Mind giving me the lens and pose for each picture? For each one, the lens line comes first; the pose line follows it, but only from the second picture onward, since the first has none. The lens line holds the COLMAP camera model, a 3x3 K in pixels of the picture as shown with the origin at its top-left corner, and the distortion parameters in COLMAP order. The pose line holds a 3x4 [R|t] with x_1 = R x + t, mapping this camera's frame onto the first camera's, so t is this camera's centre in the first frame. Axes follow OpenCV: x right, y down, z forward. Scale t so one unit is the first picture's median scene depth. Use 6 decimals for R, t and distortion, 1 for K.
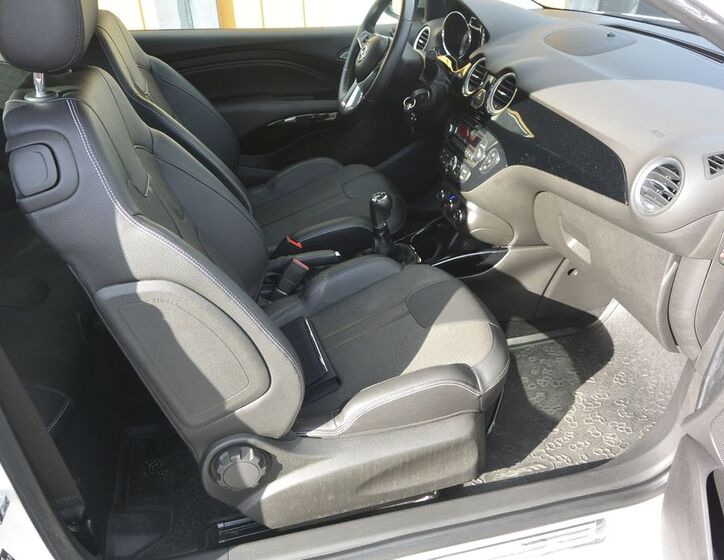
lens RADIAL K [[640.1, 0, 358.9], [0, 640.1, 280.4], [0, 0, 1]] dist [-0.021551, 0.052906]
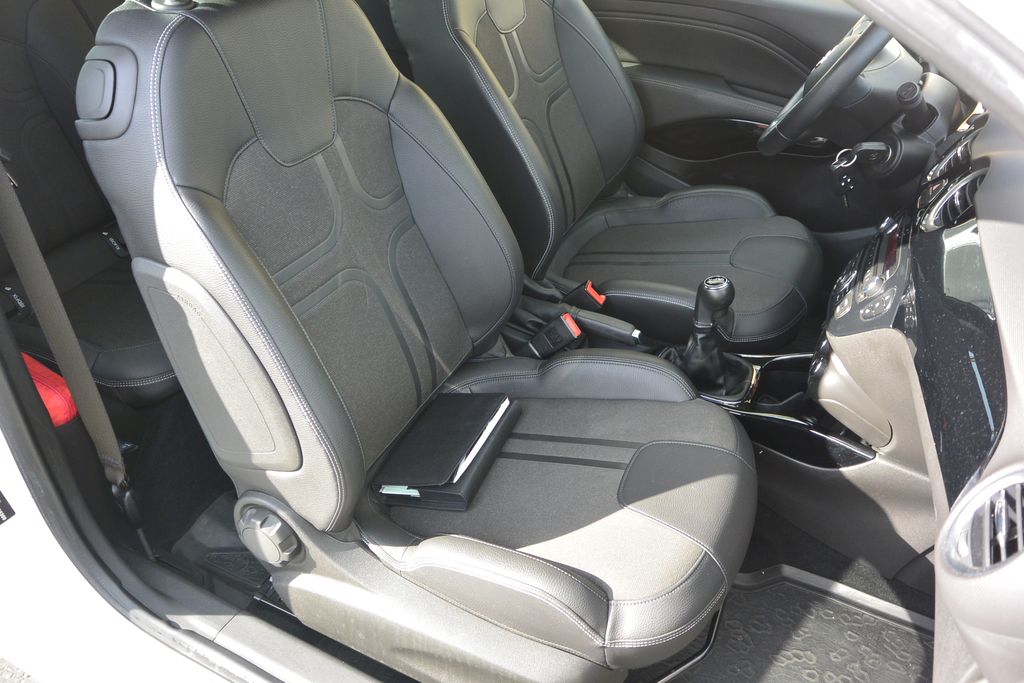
lens RADIAL K [[781.3, 0, 513.4], [0, 781.3, 342.4], [0, 0, 1]] dist [-0.010420, 0.020134]
pose [[0.769336, 0.436968, -0.466027, 0.283648], [-0.388080, 0.899126, 0.202402, -0.166908], [0.507460, 0.025141, 0.861308, 0.244065]]
